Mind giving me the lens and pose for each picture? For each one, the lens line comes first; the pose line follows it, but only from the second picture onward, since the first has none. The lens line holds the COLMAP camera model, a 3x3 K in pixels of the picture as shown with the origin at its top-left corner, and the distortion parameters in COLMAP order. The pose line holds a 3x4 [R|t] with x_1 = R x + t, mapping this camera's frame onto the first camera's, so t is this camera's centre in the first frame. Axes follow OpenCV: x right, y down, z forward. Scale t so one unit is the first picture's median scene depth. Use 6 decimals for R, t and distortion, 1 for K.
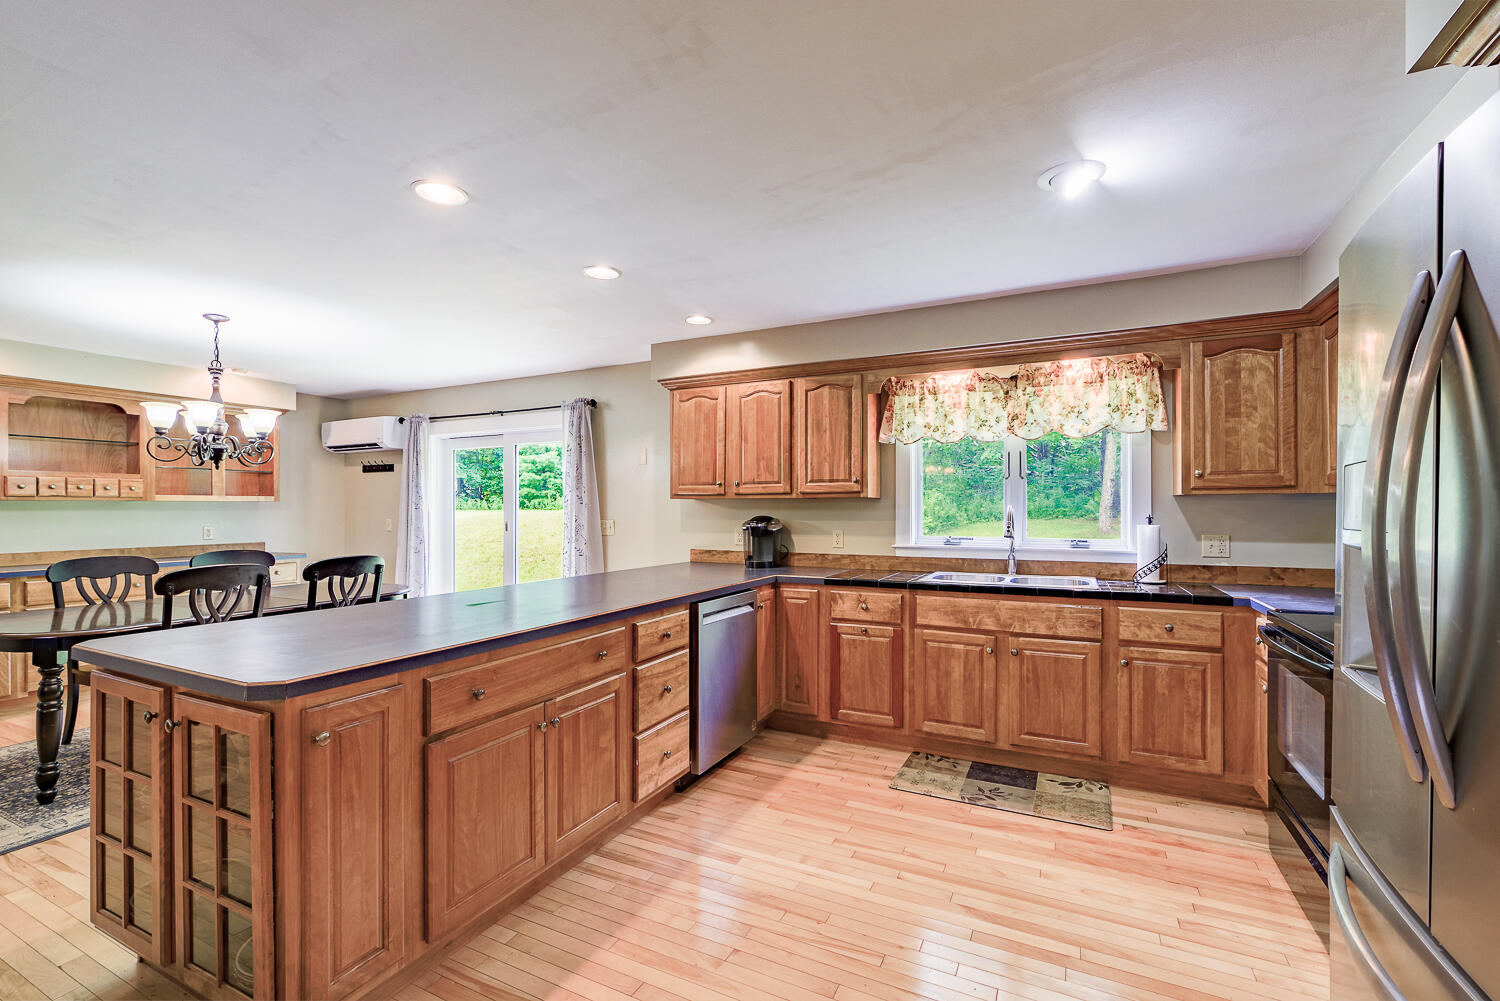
lens RADIAL K [[650.7, 0, 744.3], [0, 650.7, 504.7], [0, 0, 1]] dist [-0.004873, -0.000317]
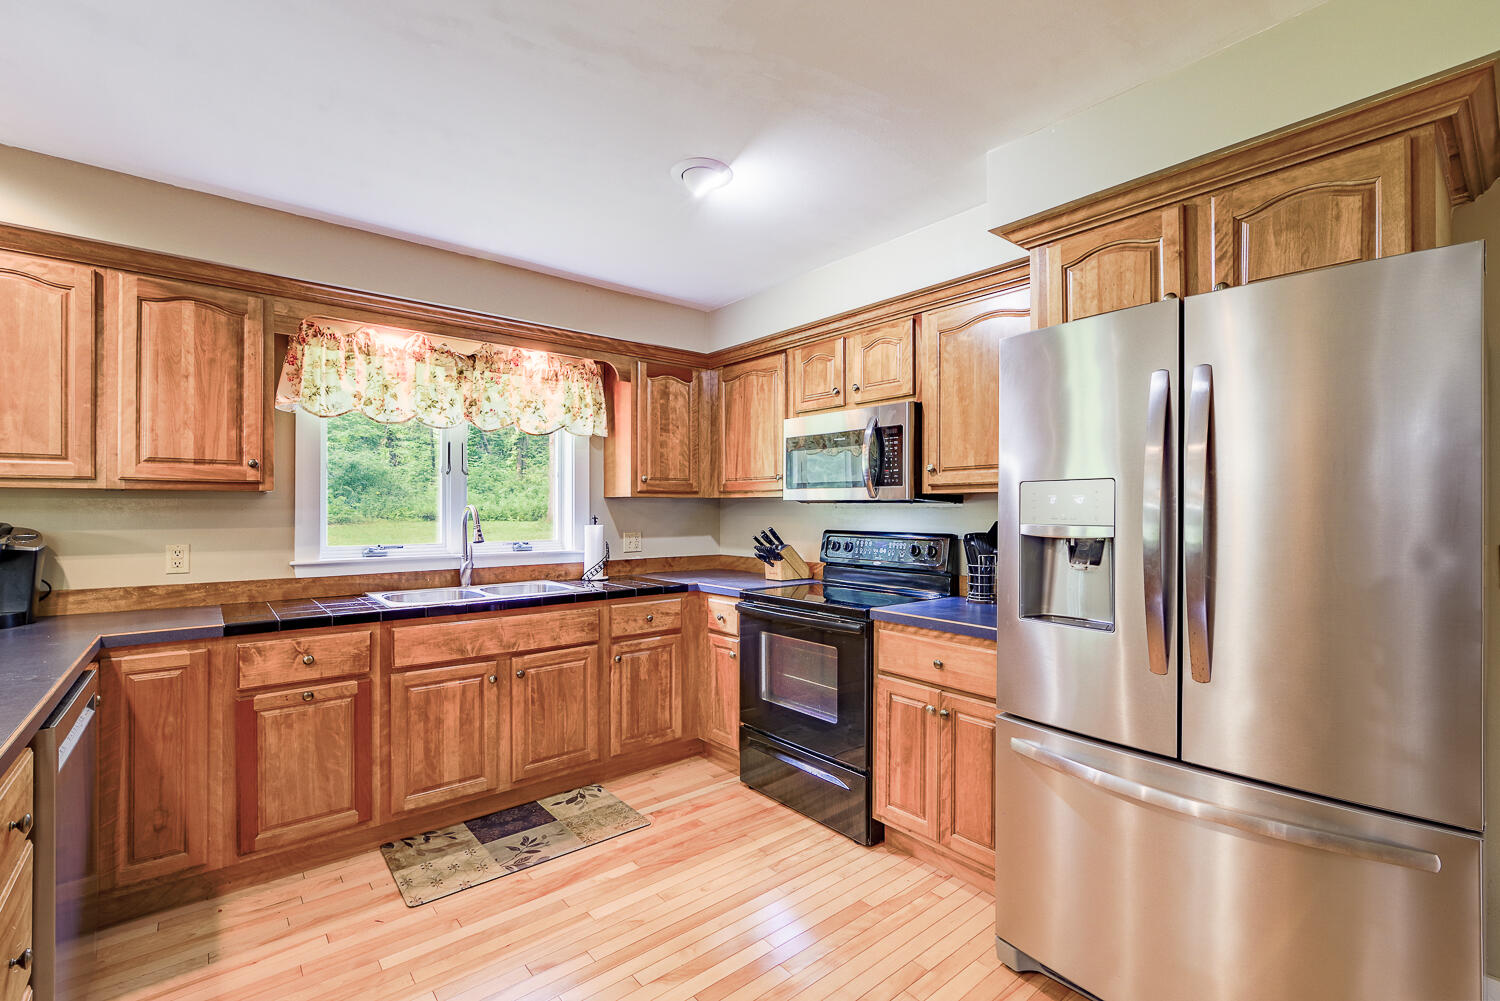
lens RADIAL K [[650.7, 0, 750.1], [0, 650.7, 506.8], [0, 0, 1]] dist [-0.004873, -0.000317]
pose [[0.398888, 0.005214, 0.916985, -0.231219], [-0.008010, 0.999965, -0.002202, 0.001999], [-0.916965, -0.006467, 0.398916, 0.329510]]
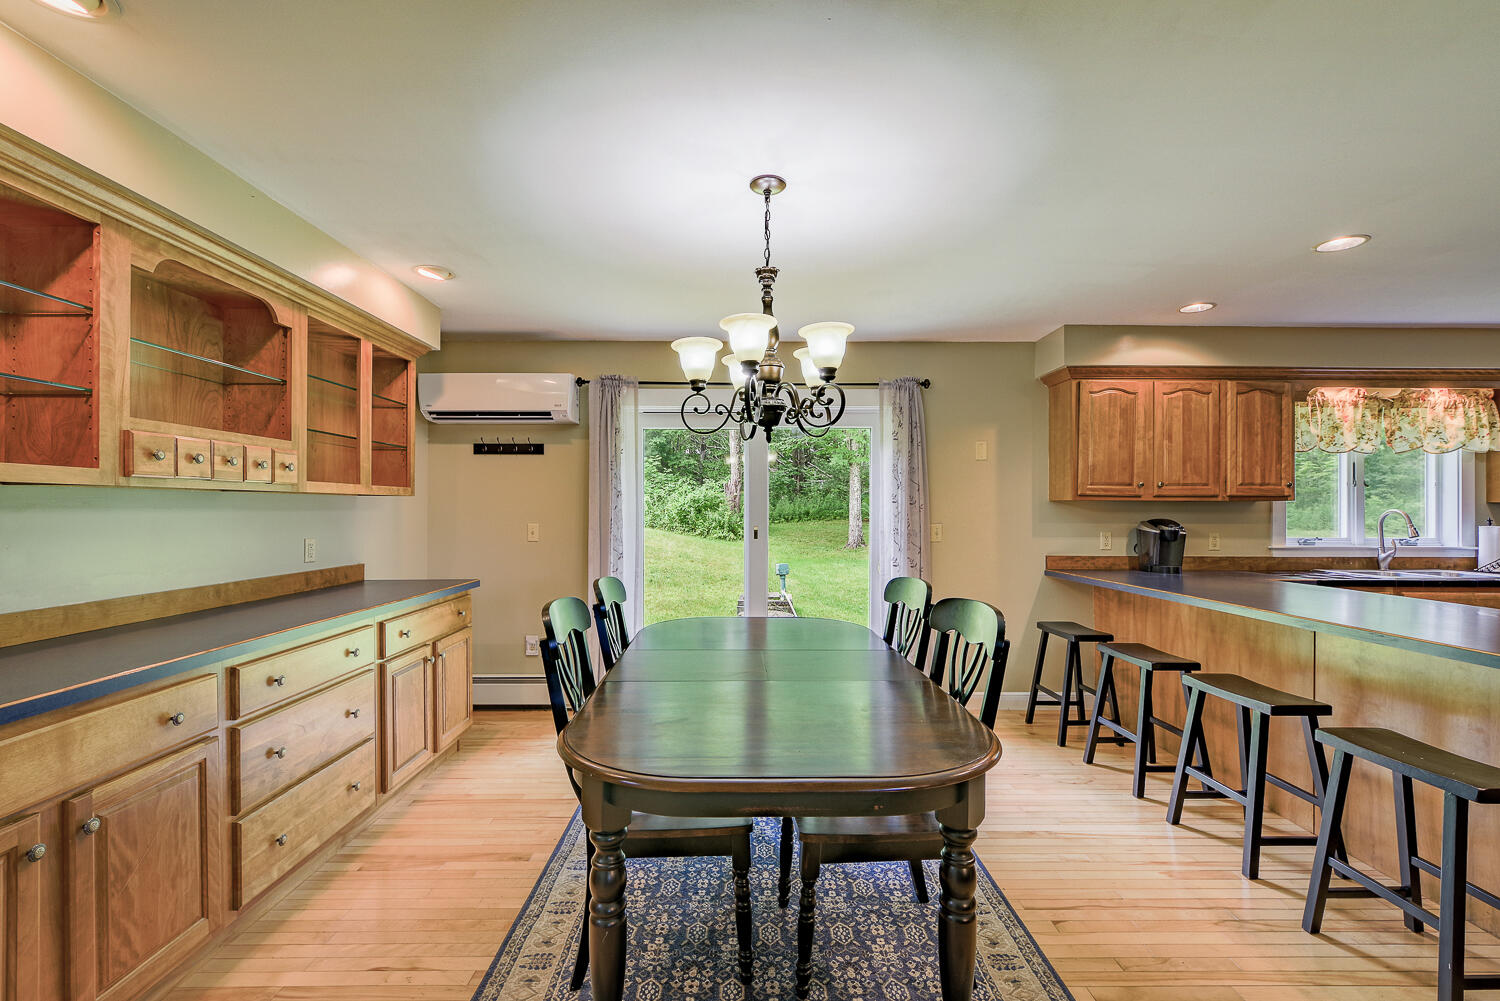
lens RADIAL K [[650.7, 0, 750.1], [0, 650.7, 509.6], [0, 0, 1]] dist [-0.004873, -0.000317]
pose [[0.893780, 0.004868, 0.448478, -1.142386], [-0.007624, 0.999962, 0.004339, 0.004579], [-0.448440, -0.007297, 0.893783, 0.499828]]
